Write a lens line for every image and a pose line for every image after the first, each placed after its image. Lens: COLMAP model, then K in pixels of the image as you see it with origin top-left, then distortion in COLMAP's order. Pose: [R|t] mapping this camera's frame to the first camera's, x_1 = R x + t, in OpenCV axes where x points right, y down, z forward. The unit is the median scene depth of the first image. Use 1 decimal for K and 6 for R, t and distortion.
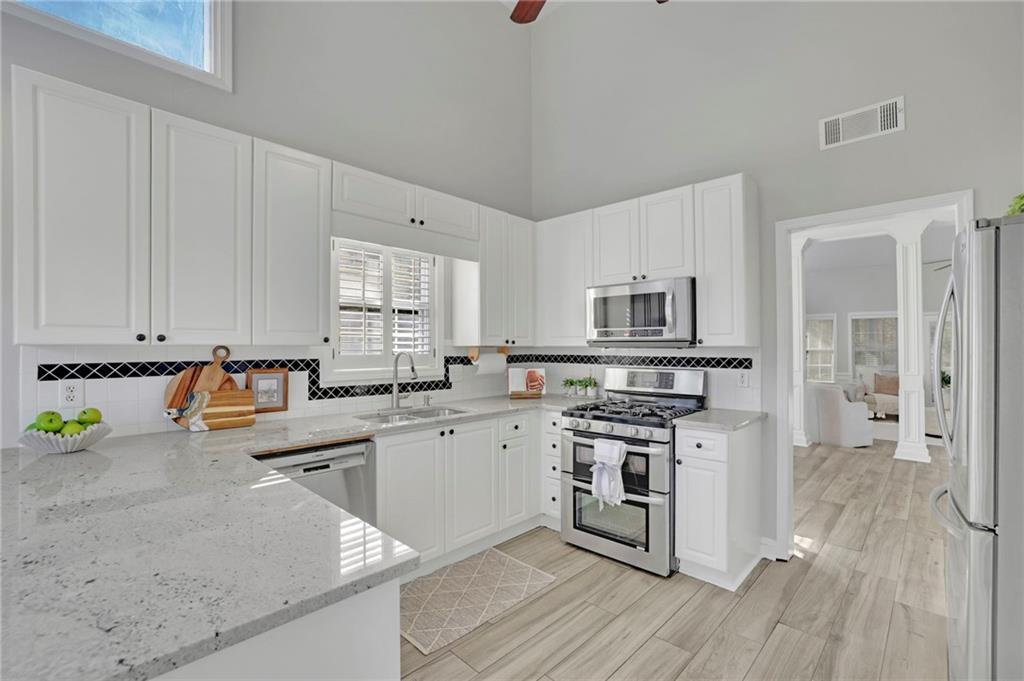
lens RADIAL K [[443.0, 0, 513.1], [0, 443.0, 334.9], [0, 0, 1]] dist [-0.040265, 0.012306]
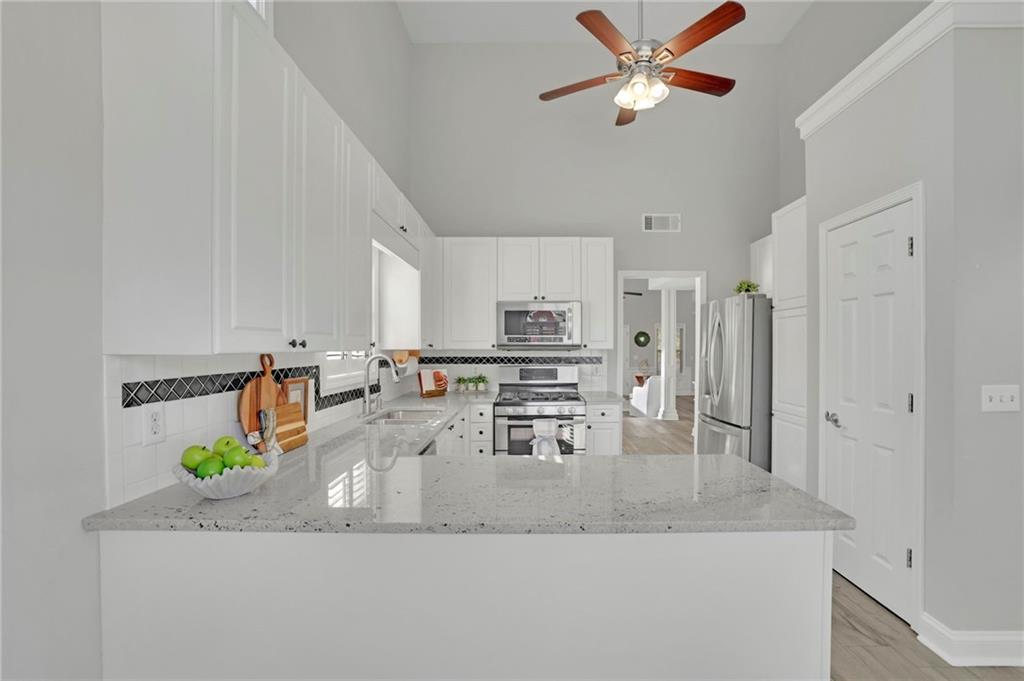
lens RADIAL K [[443.0, 0, 520.2], [0, 443.0, 348.7], [0, 0, 1]] dist [-0.040265, 0.012306]
pose [[0.723204, -0.002522, 0.690630, -0.708594], [-0.017997, 0.999585, 0.022496, -0.005447], [-0.690400, -0.028698, 0.722858, 0.071602]]
